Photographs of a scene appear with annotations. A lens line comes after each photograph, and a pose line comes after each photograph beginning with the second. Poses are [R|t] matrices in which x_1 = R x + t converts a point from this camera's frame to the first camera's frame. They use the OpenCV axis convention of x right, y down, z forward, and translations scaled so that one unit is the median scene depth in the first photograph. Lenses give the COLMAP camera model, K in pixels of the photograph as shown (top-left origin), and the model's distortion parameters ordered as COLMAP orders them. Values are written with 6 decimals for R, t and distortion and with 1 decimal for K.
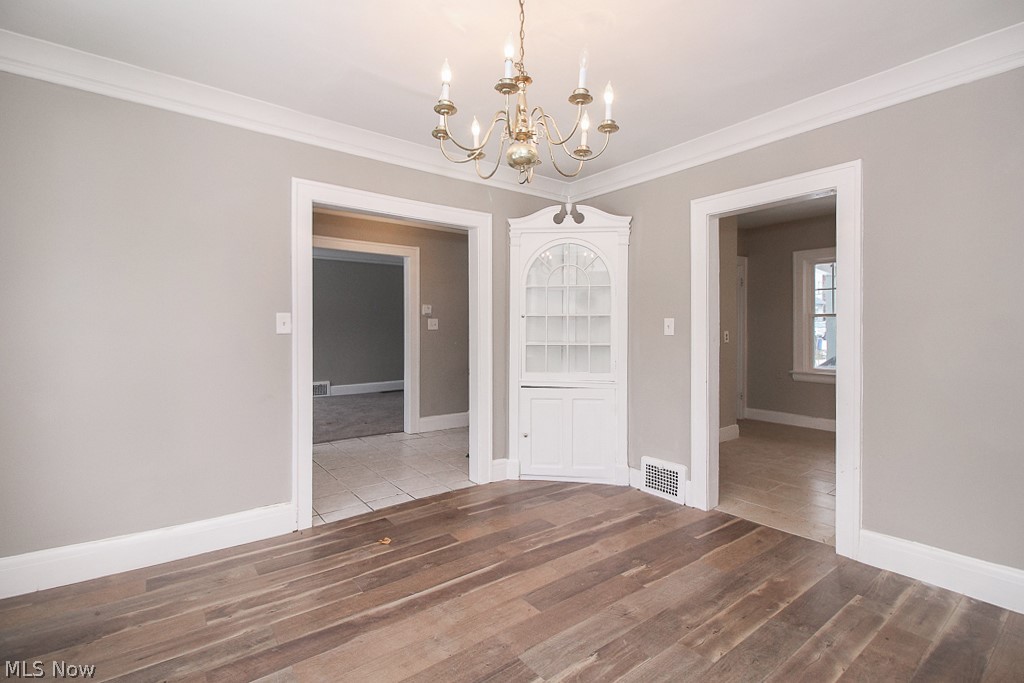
lens RADIAL K [[479.4, 0, 517.5], [0, 479.4, 335.8], [0, 0, 1]] dist [0.002820, -0.007970]
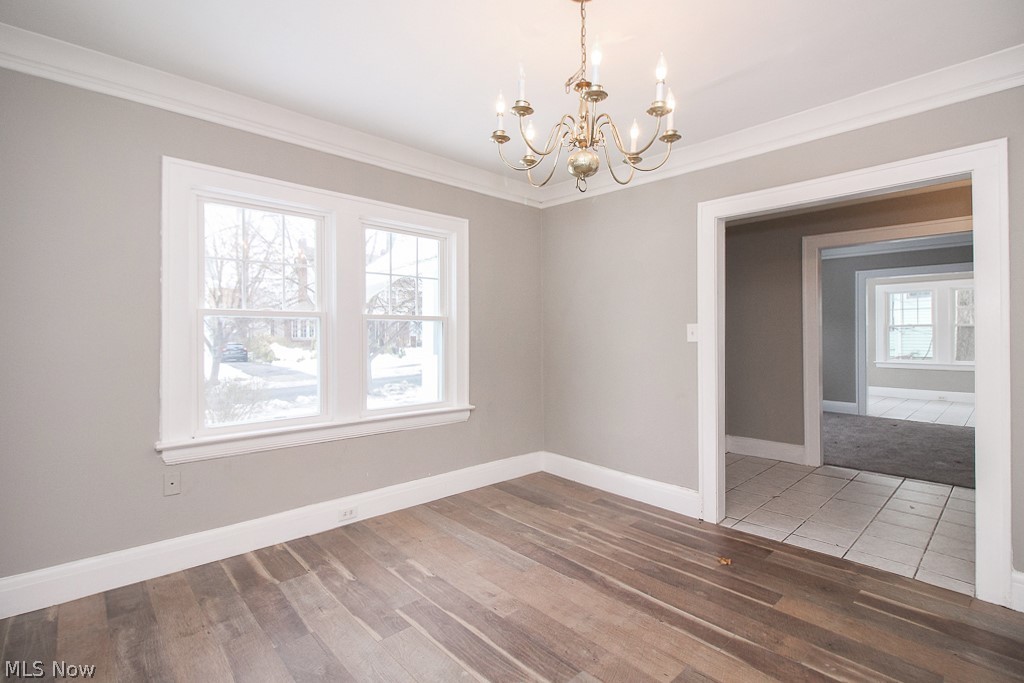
lens RADIAL K [[479.4, 0, 517.5], [0, 479.4, 335.8], [0, 0, 1]] dist [0.002820, -0.007970]
pose [[0.062498, -0.001053, -0.998045, 0.699975], [-0.010586, 0.999942, -0.001718, -0.013897], [0.997989, 0.010673, 0.062483, 0.566240]]
